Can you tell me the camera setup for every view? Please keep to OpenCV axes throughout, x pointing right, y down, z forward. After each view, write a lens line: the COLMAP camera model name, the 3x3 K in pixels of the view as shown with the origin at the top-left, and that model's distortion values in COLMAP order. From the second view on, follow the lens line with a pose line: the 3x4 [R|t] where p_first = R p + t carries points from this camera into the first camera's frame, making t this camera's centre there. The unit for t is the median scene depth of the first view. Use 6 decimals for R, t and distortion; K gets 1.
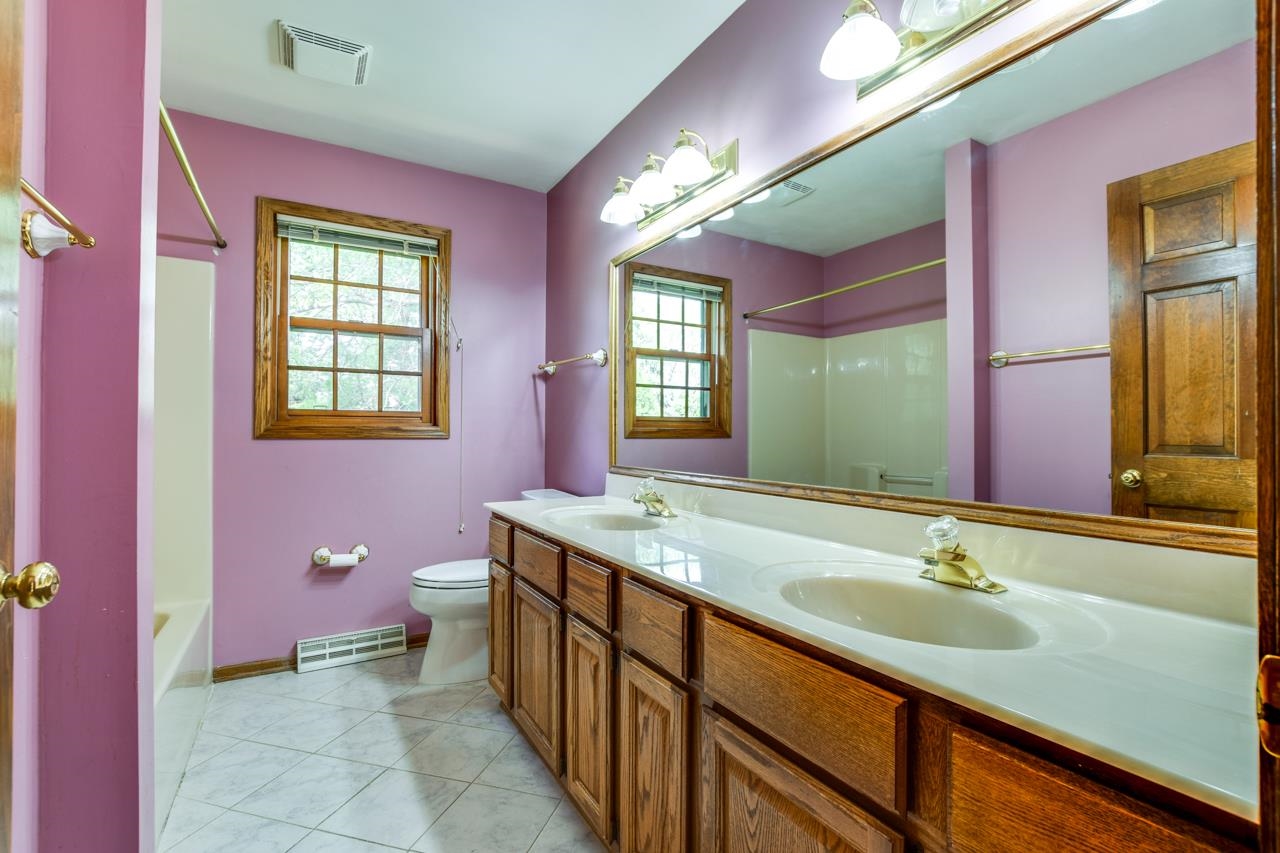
lens RADIAL K [[562.0, 0, 636.9], [0, 562.0, 430.5], [0, 0, 1]] dist [-0.017574, -0.000276]
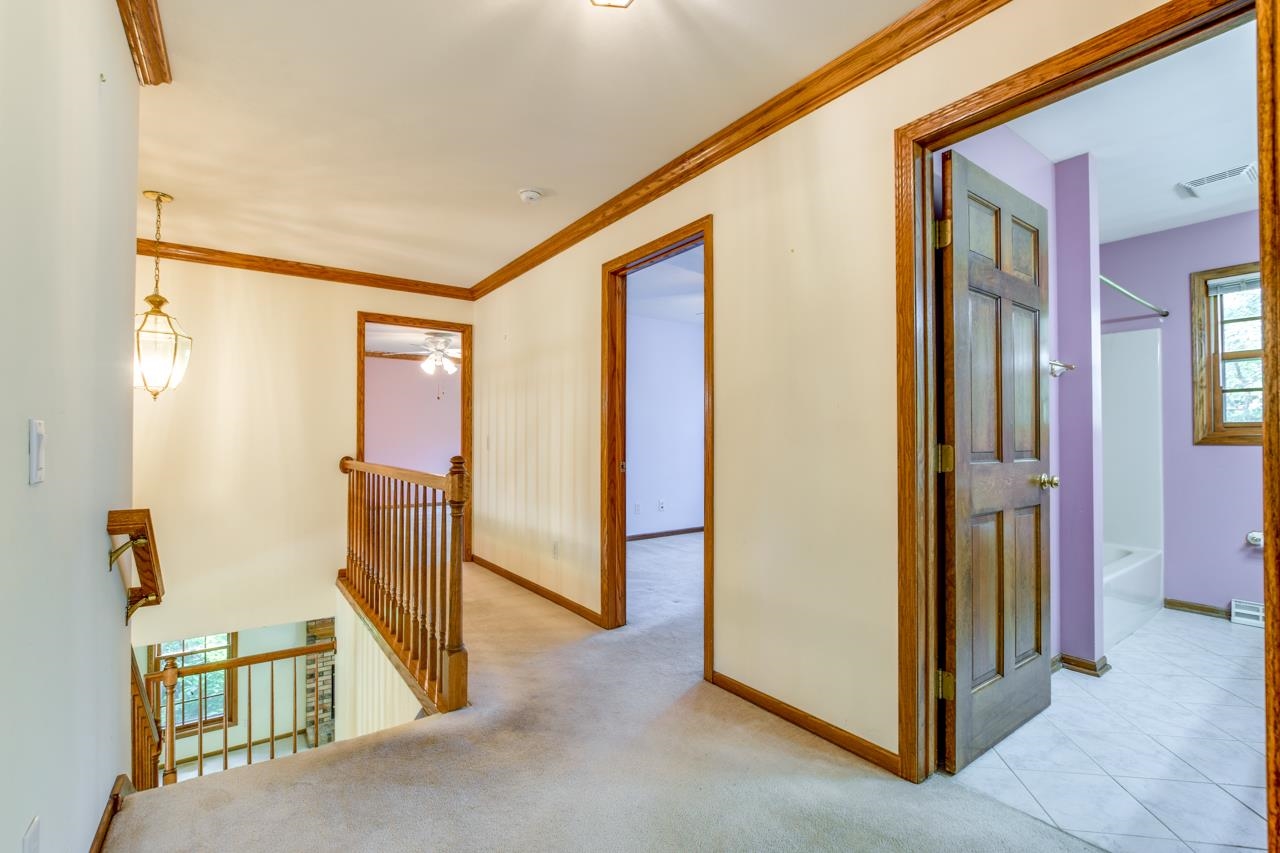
lens RADIAL K [[562.0, 0, 643.5], [0, 562.0, 434.3], [0, 0, 1]] dist [-0.017574, -0.000276]
pose [[0.083986, -0.014844, -0.996356, 0.586051], [0.006867, 0.999874, -0.014318, -0.001230], [0.996443, -0.005640, 0.084077, -0.503655]]
